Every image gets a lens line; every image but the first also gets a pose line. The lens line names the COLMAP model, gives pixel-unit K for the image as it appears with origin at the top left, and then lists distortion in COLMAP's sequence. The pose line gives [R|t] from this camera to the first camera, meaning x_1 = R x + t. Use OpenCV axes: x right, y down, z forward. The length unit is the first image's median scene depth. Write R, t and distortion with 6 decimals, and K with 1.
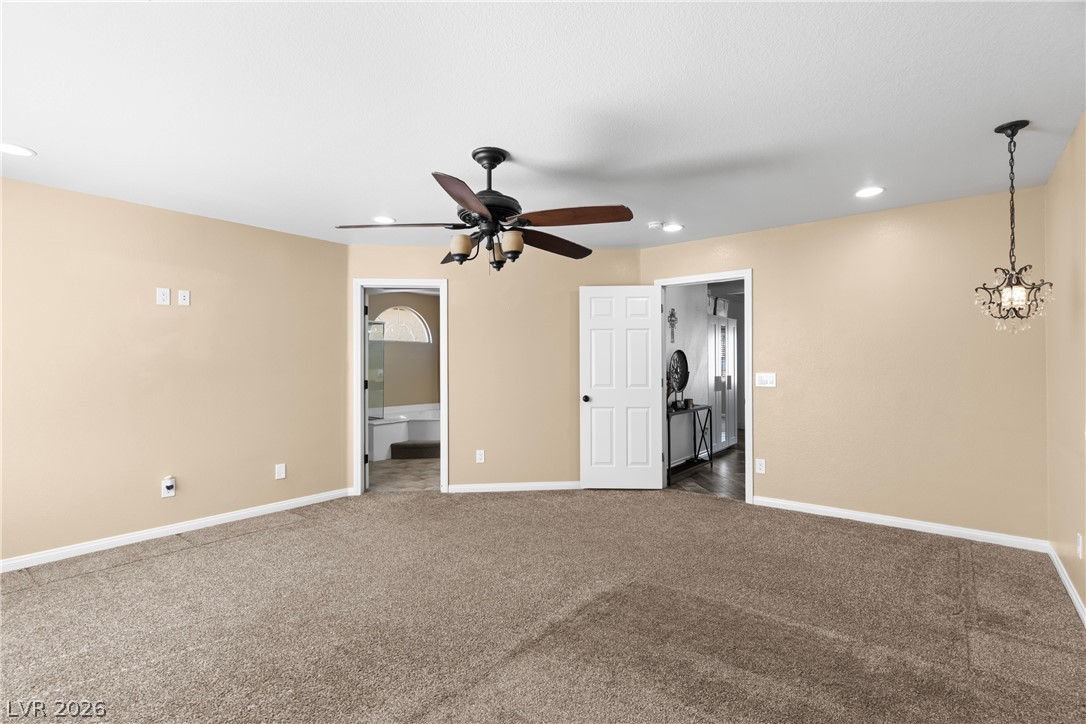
lens RADIAL K [[513.5, 0, 543.6], [0, 513.5, 359.0], [0, 0, 1]] dist [0.001612, 0.000880]
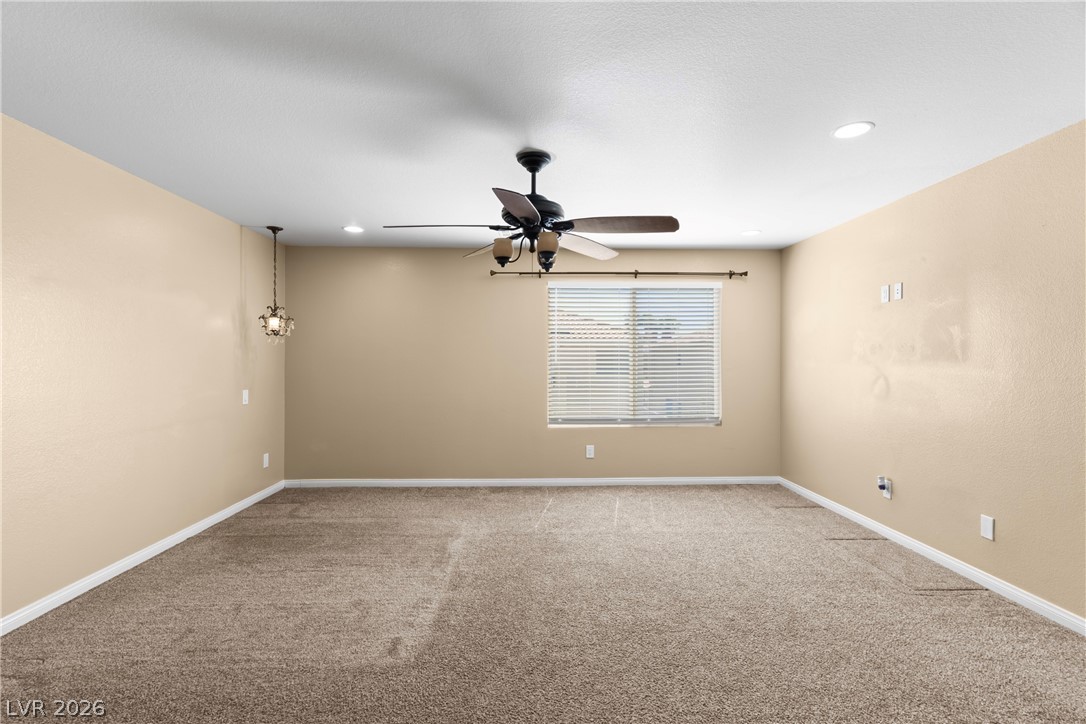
lens RADIAL K [[513.5, 0, 543.6], [0, 513.5, 359.0], [0, 0, 1]] dist [0.001612, 0.000880]
pose [[-0.769027, -0.006120, -0.639187, 0.400485], [0.005130, 0.999863, -0.015746, 0.015282], [0.639196, -0.015388, -0.768890, 1.338135]]
